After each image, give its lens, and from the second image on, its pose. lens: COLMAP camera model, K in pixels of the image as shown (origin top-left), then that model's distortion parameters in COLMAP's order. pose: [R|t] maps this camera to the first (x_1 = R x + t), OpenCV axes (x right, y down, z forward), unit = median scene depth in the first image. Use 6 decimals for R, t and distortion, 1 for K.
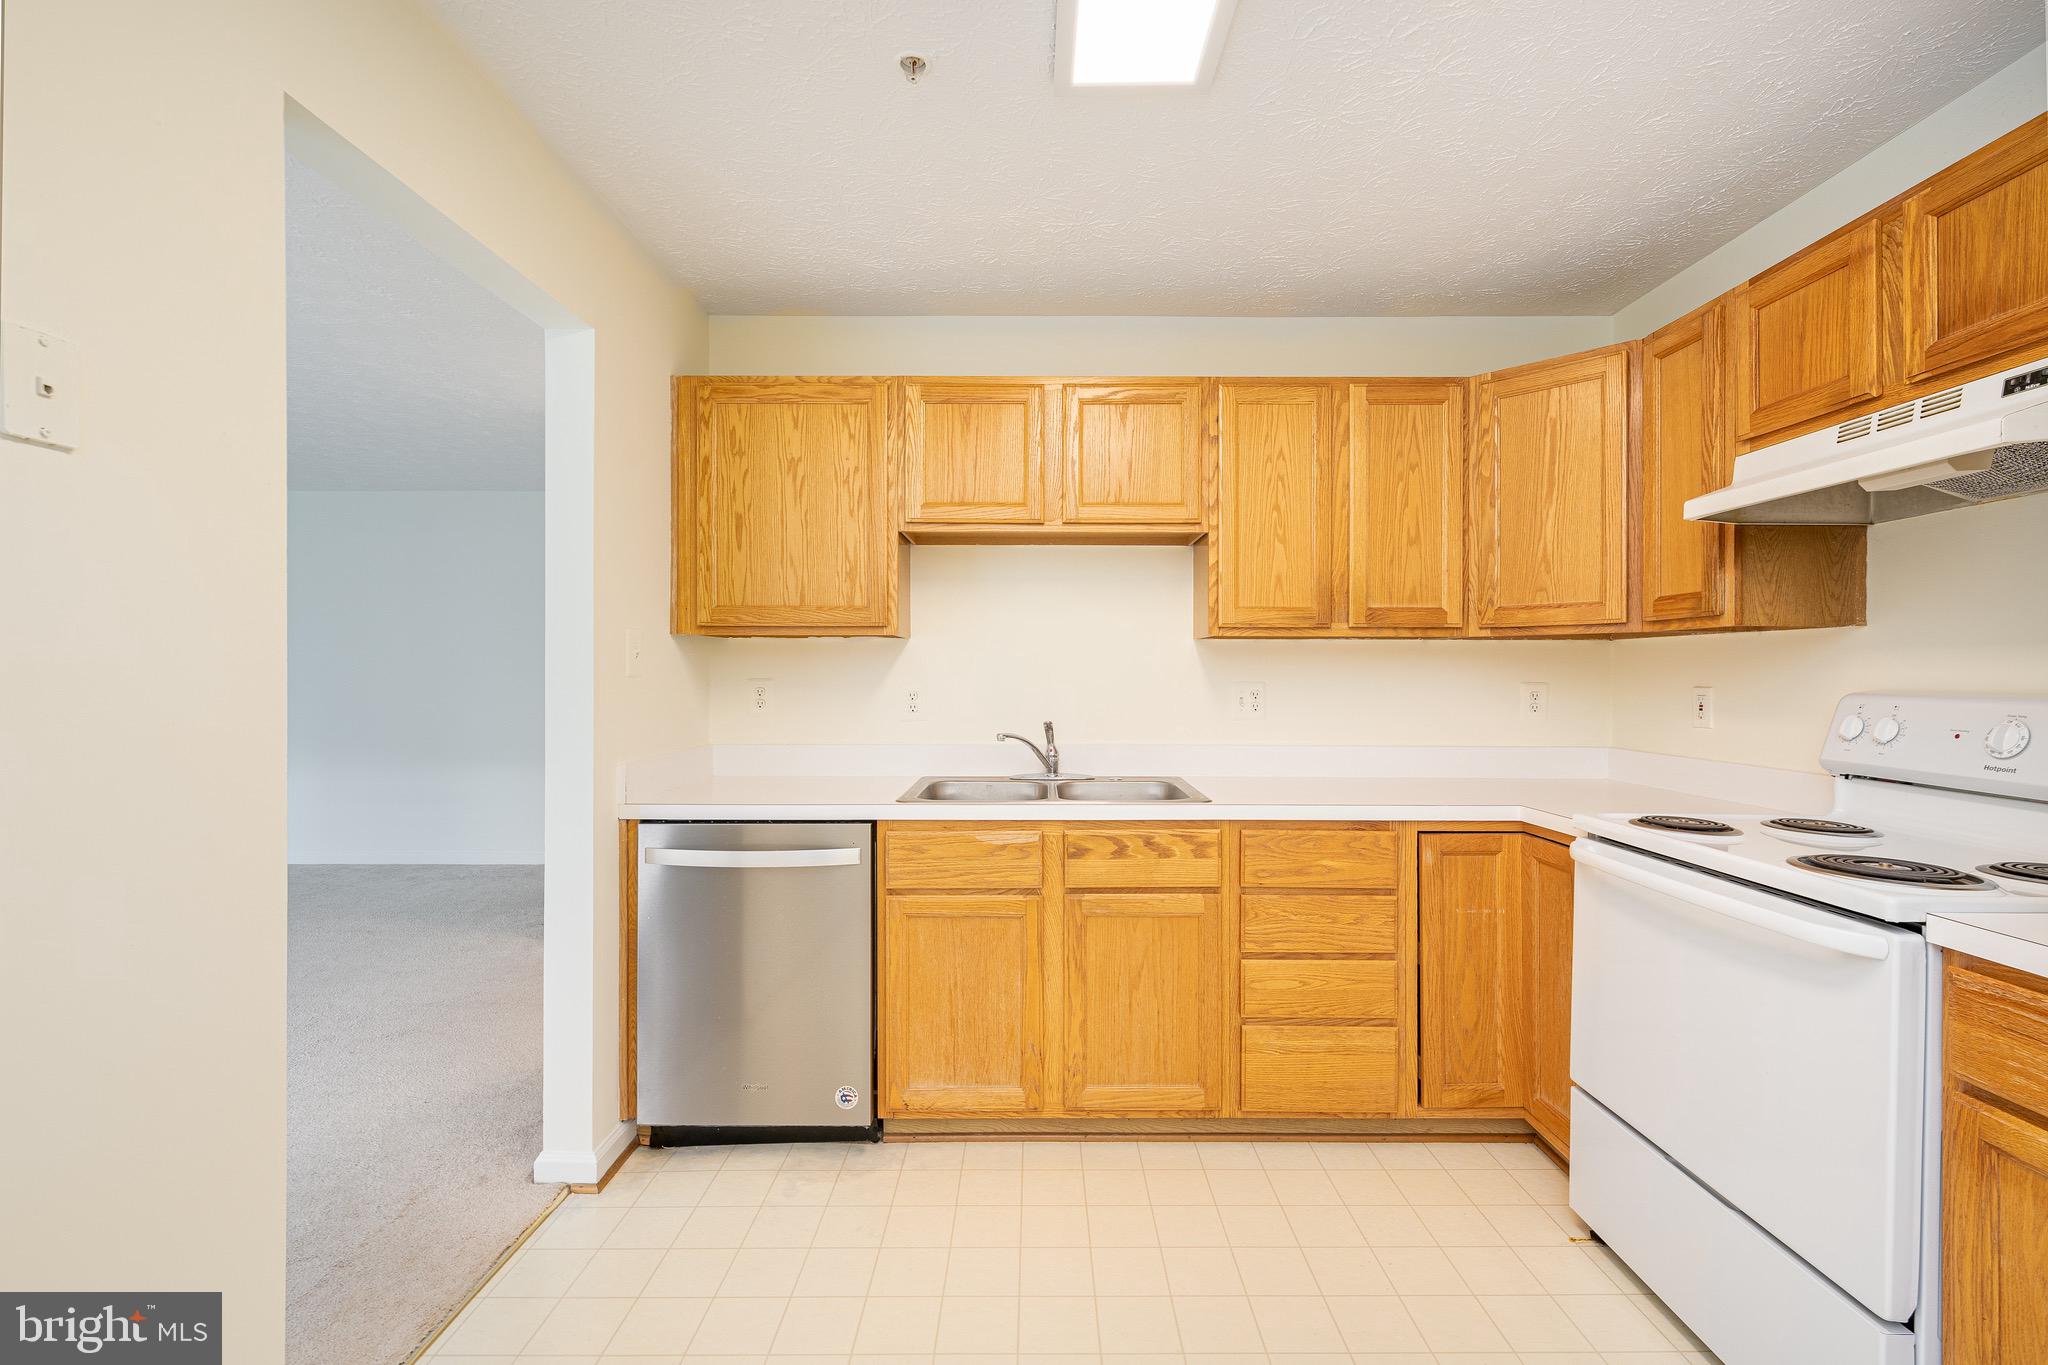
lens RADIAL K [[899.3, 0, 1028.0], [0, 899.3, 678.9], [0, 0, 1]] dist [0.004103, -0.000105]
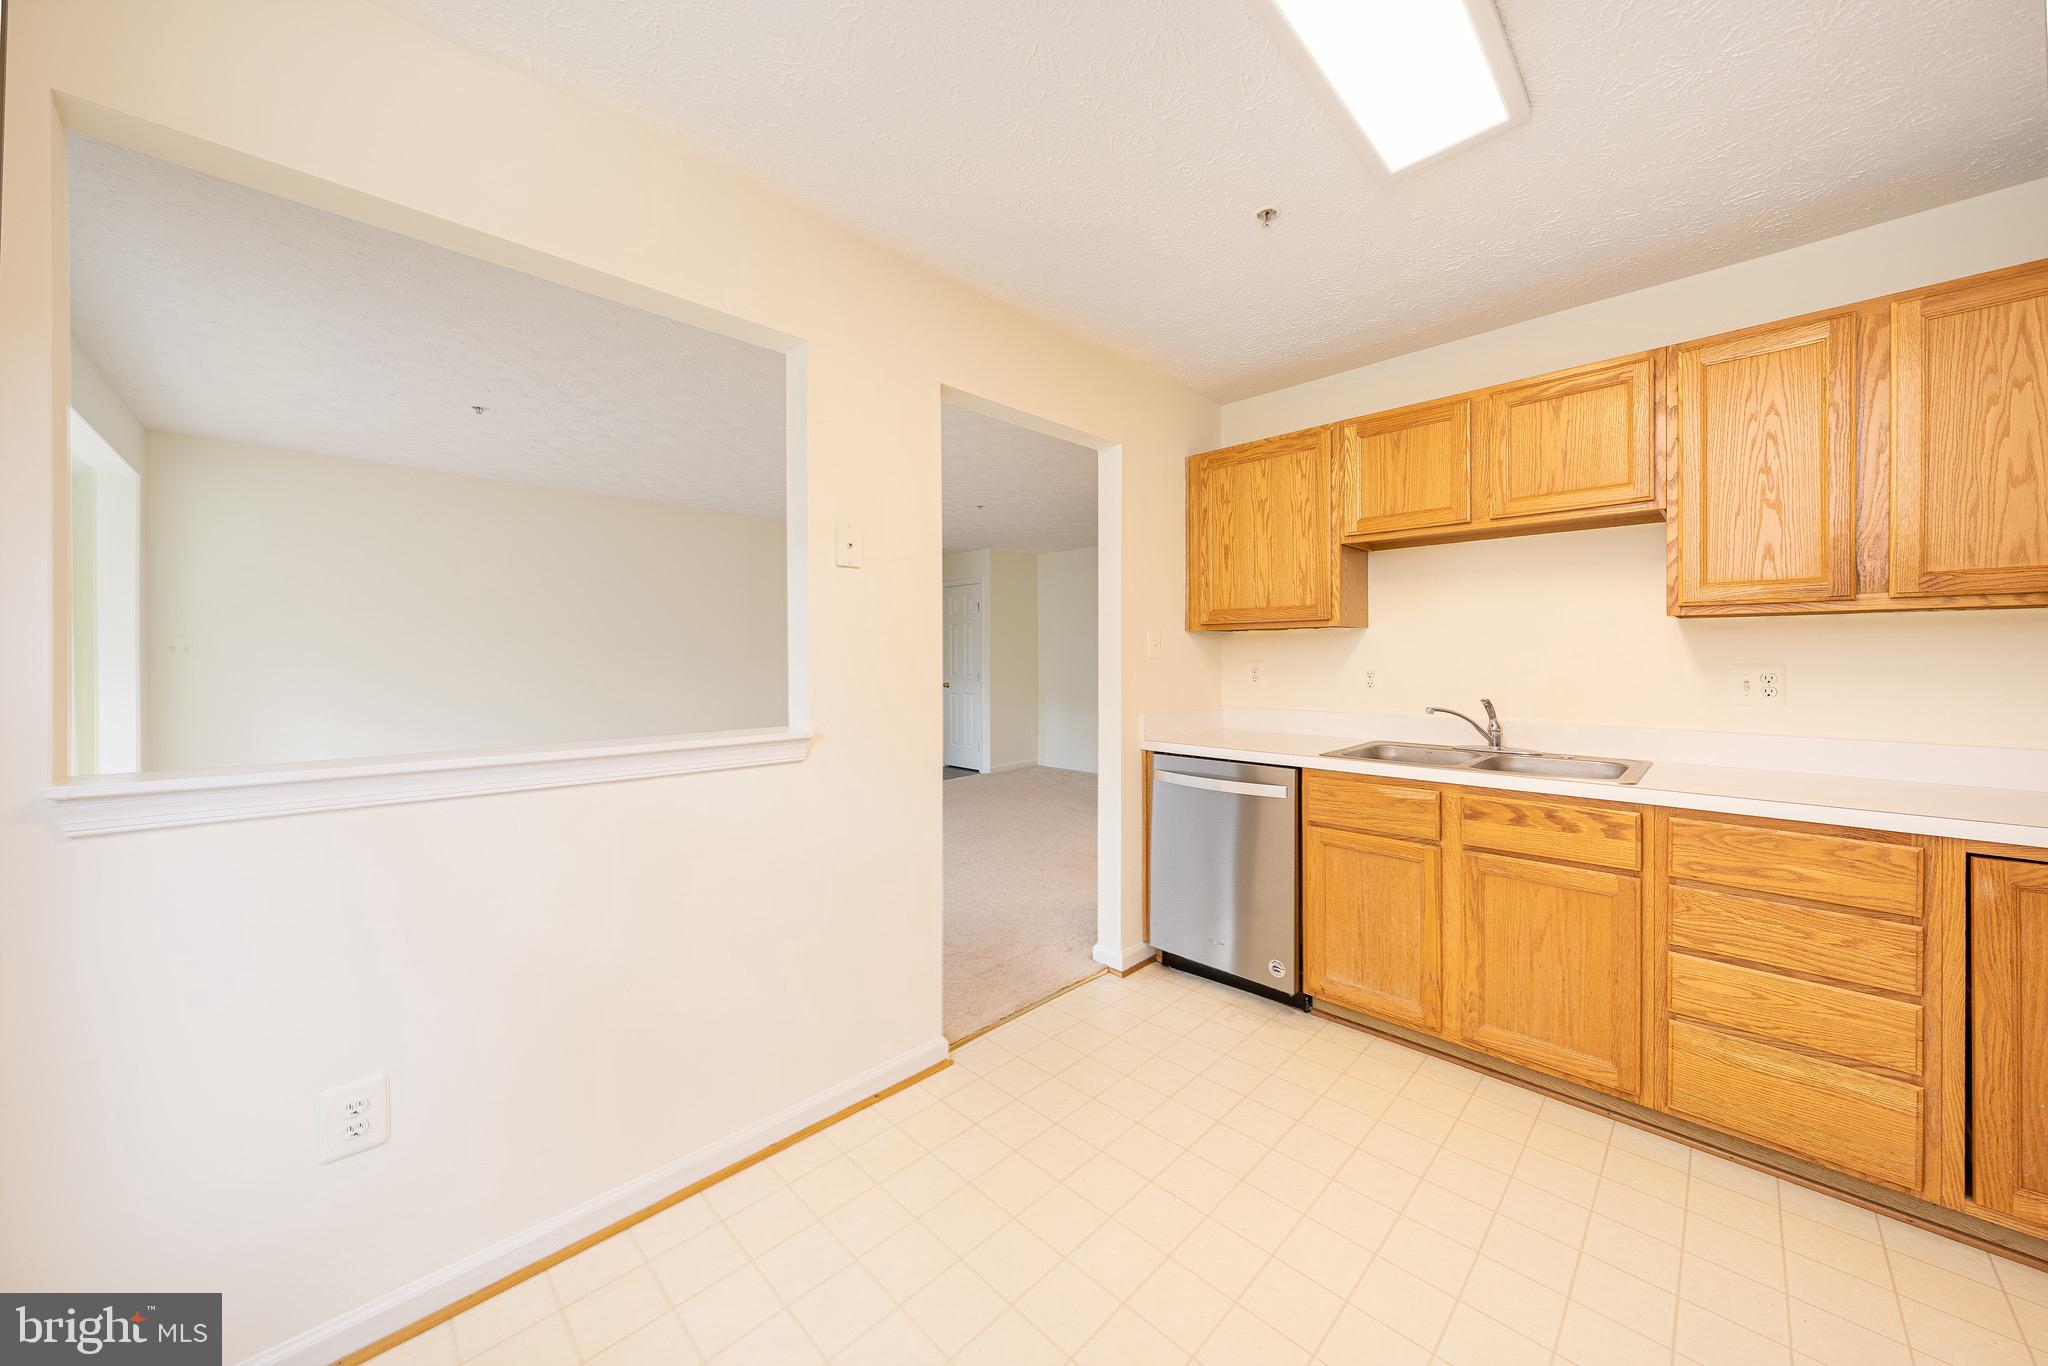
lens RADIAL K [[713.2, 0, 1035.1], [0, 713.2, 664.1], [0, 0, 1]] dist [-0.000123, 0.000460]
pose [[0.715032, 0.003259, -0.699084, 0.283331], [0.001731, 0.999978, 0.006432, -0.002424], [0.699090, -0.005810, 0.715010, -0.022053]]
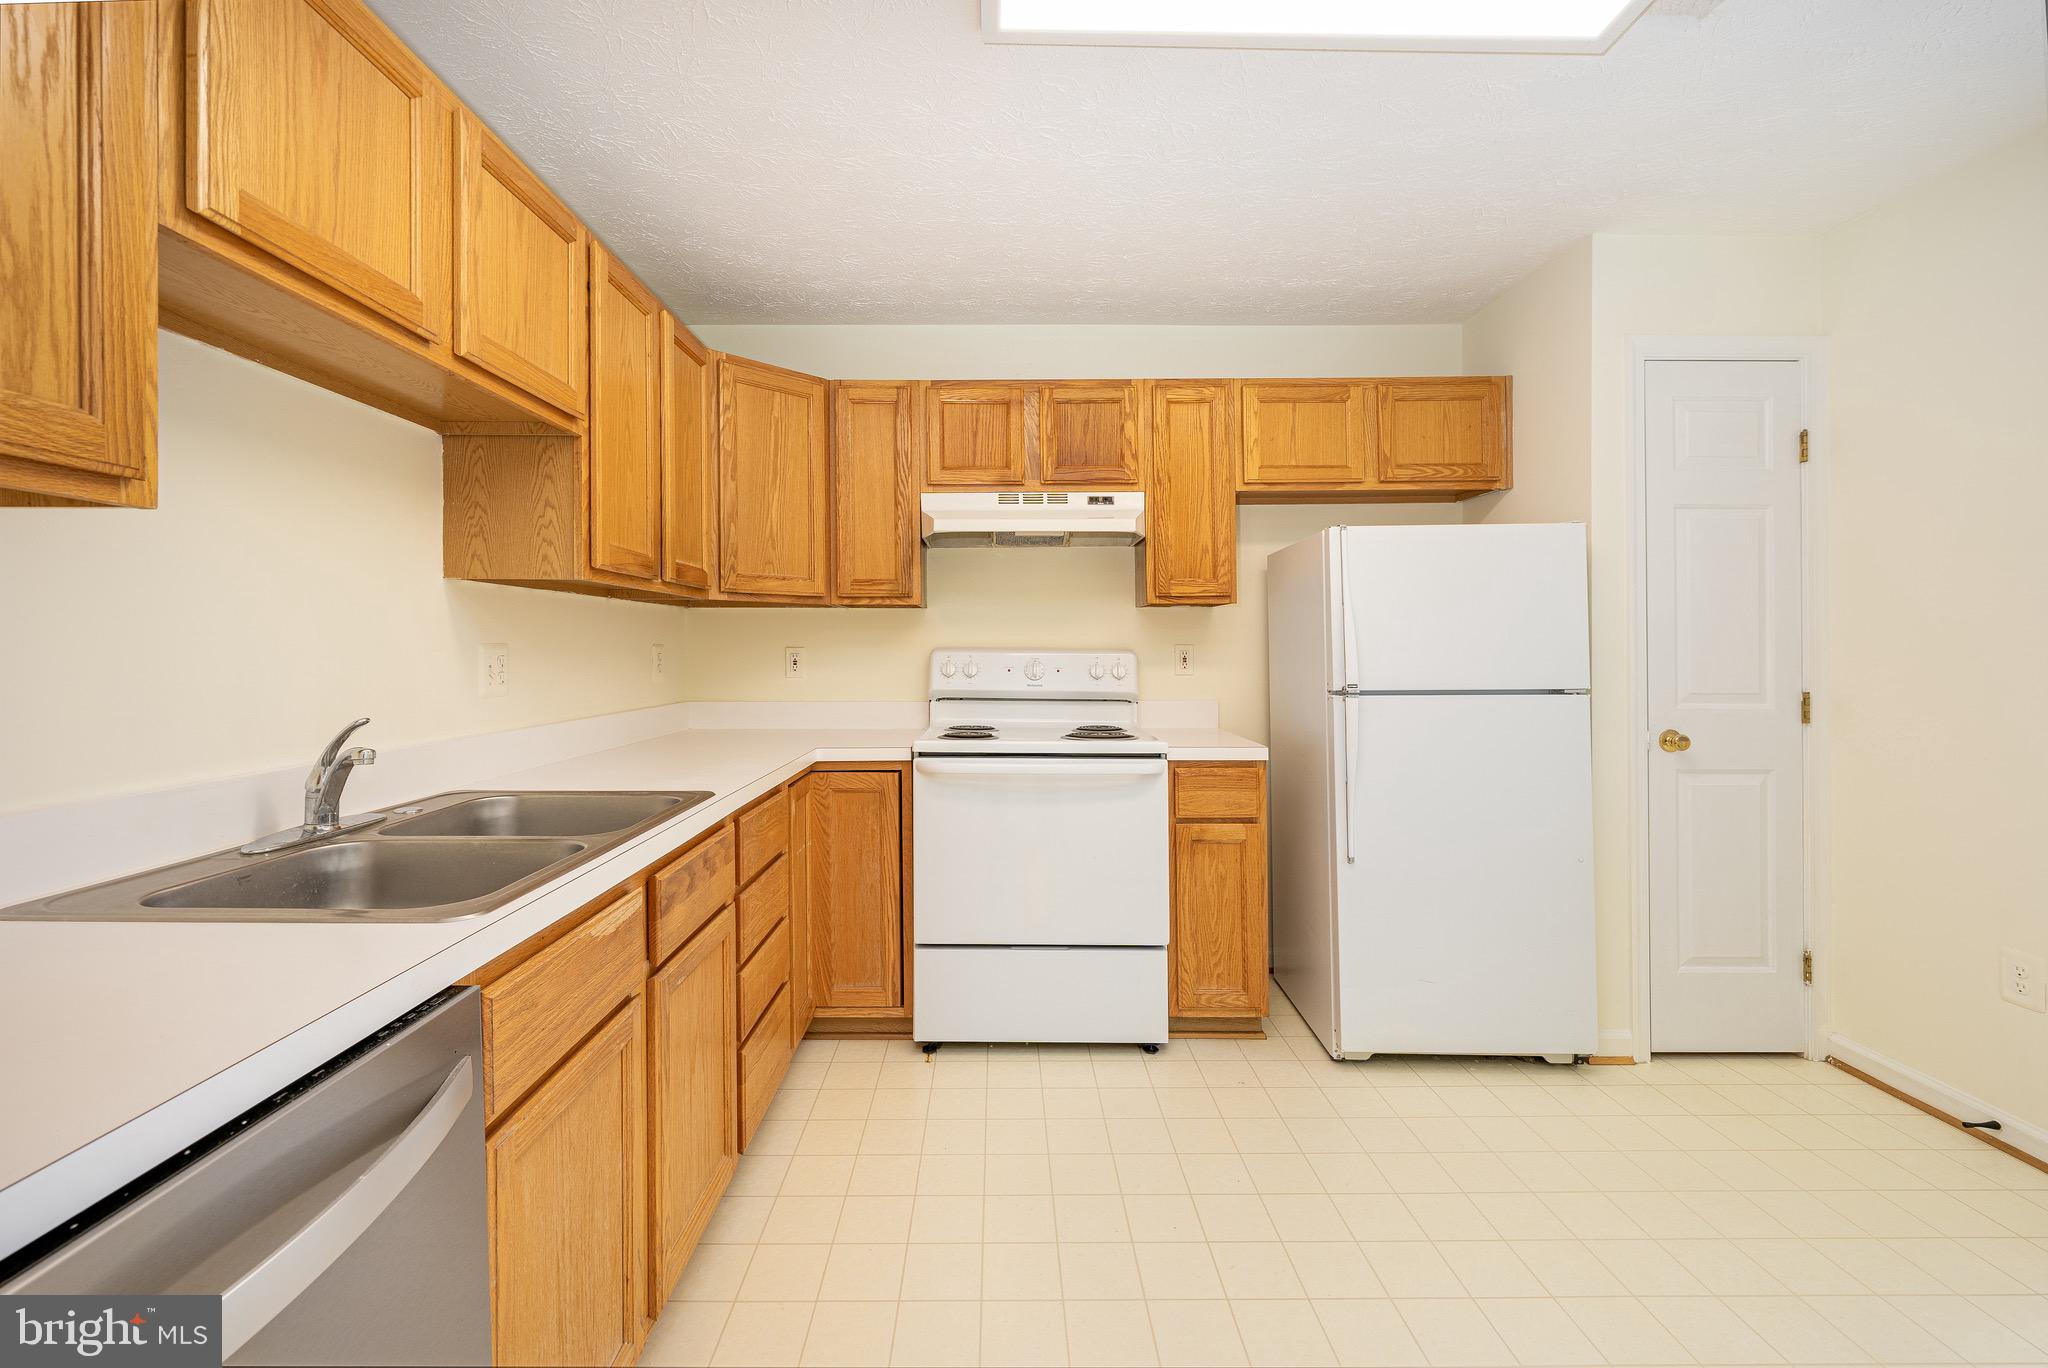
lens RADIAL K [[846.7, 0, 993.7], [0, 846.7, 639.4], [0, 0, 1]] dist [0.002735, 0.000237]
pose [[-0.008839, 0.001889, 0.999959, -0.542720], [0.005569, 0.999983, -0.001840, 0.002994], [-0.999945, 0.005552, -0.008850, 0.759549]]
